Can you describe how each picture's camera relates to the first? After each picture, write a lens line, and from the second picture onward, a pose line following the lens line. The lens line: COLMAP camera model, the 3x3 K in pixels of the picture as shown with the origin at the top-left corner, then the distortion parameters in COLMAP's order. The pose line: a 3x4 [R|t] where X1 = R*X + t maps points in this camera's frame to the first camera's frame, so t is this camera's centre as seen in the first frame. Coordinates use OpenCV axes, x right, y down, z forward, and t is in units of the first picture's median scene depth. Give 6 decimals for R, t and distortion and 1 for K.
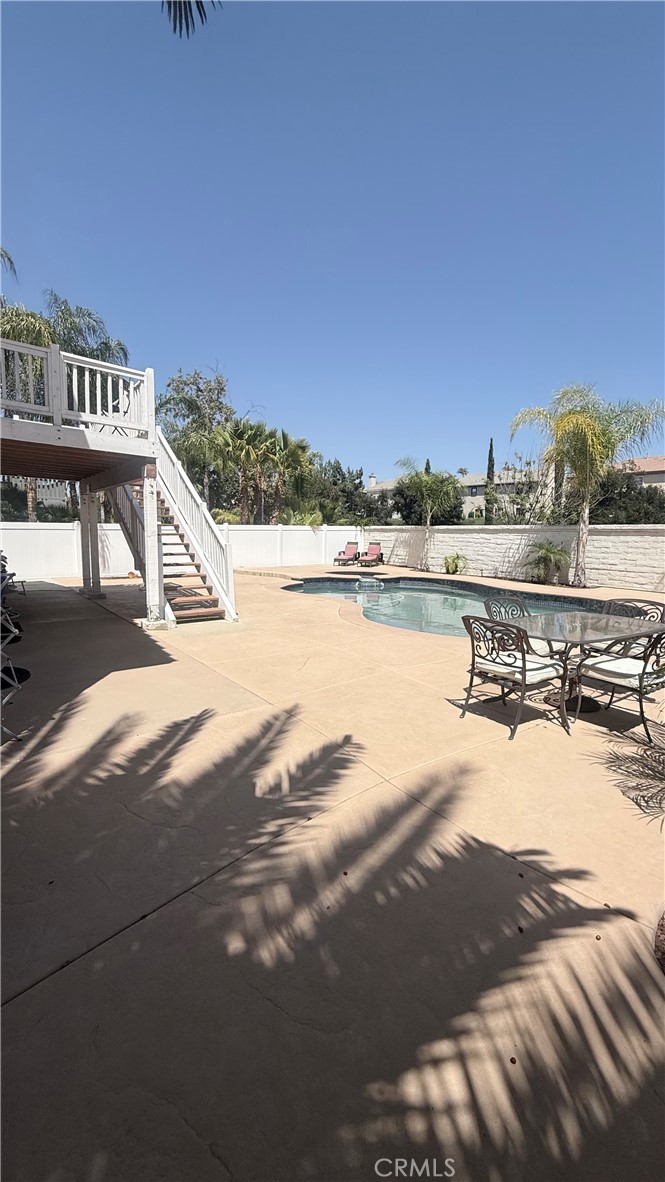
lens RADIAL K [[475.5, 0, 332.5], [0, 475.5, 591.0], [0, 0, 1]] dist [0.004548, 0.000179]
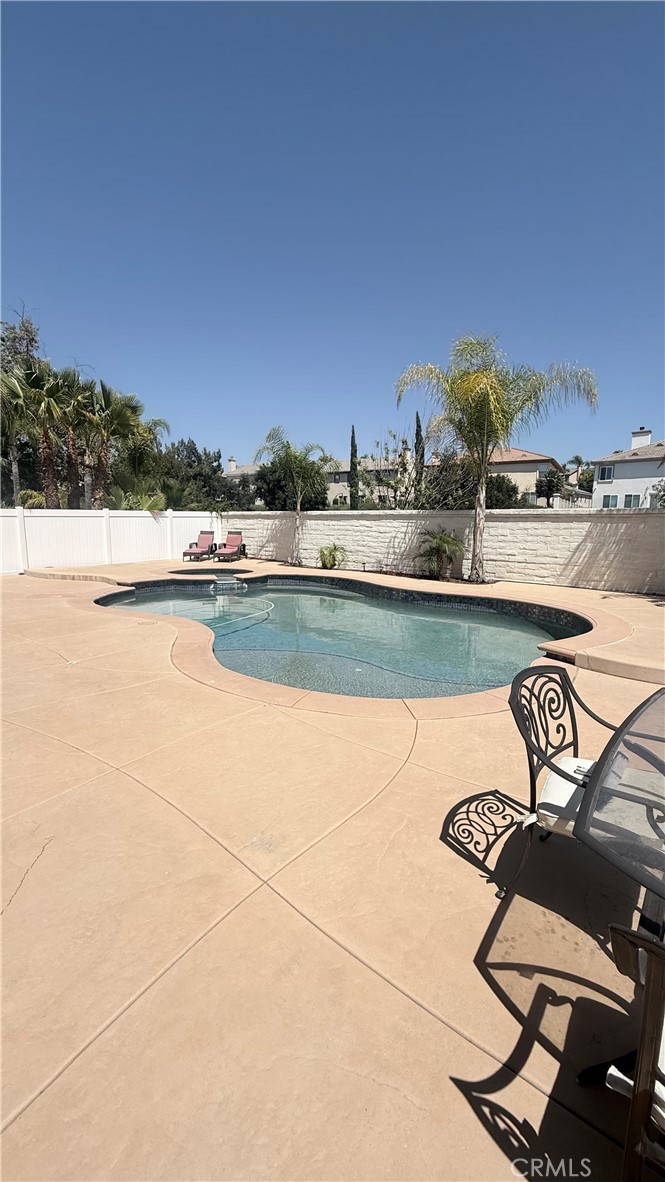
lens RADIAL K [[475.5, 0, 332.5], [0, 475.5, 591.0], [0, 0, 1]] dist [0.004548, 0.000179]
pose [[0.960511, -0.044168, 0.274715, 0.021601], [0.037123, 0.998836, 0.030793, -0.018995], [-0.275755, -0.019379, 0.961033, 0.166066]]
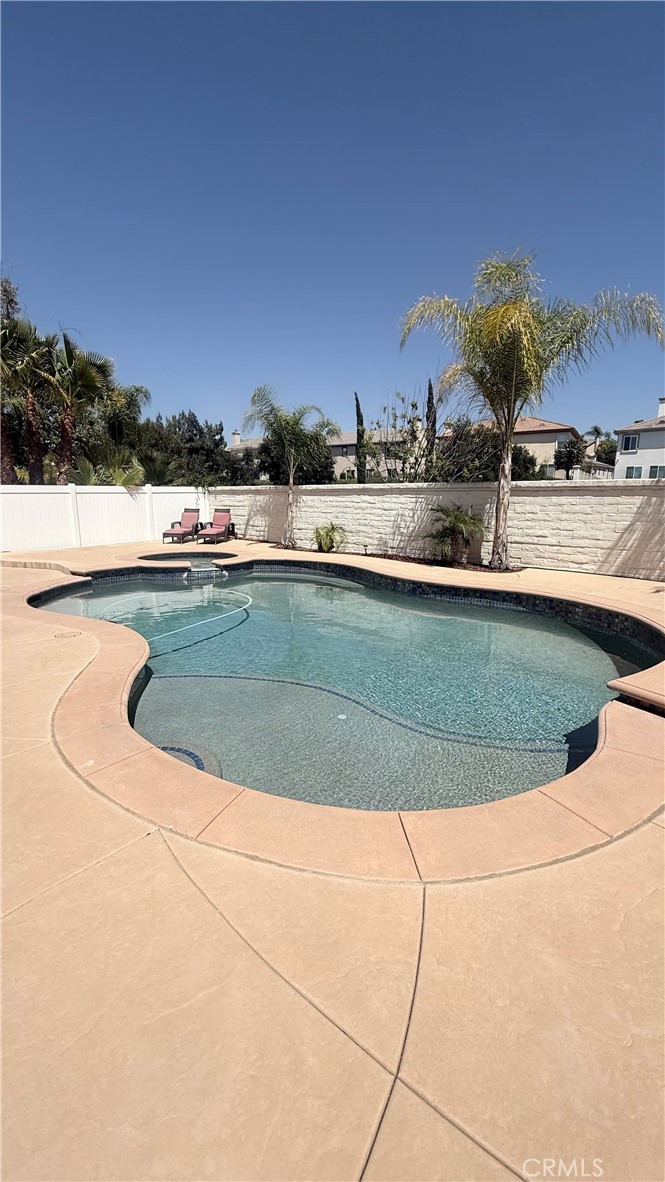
lens RADIAL K [[475.5, 0, 332.5], [0, 475.5, 591.0], [0, 0, 1]] dist [0.004548, 0.000179]
pose [[0.965883, -0.060105, 0.251909, 0.062817], [0.041036, 0.995927, 0.080281, -0.029096], [-0.255709, -0.067205, 0.964415, 0.248924]]
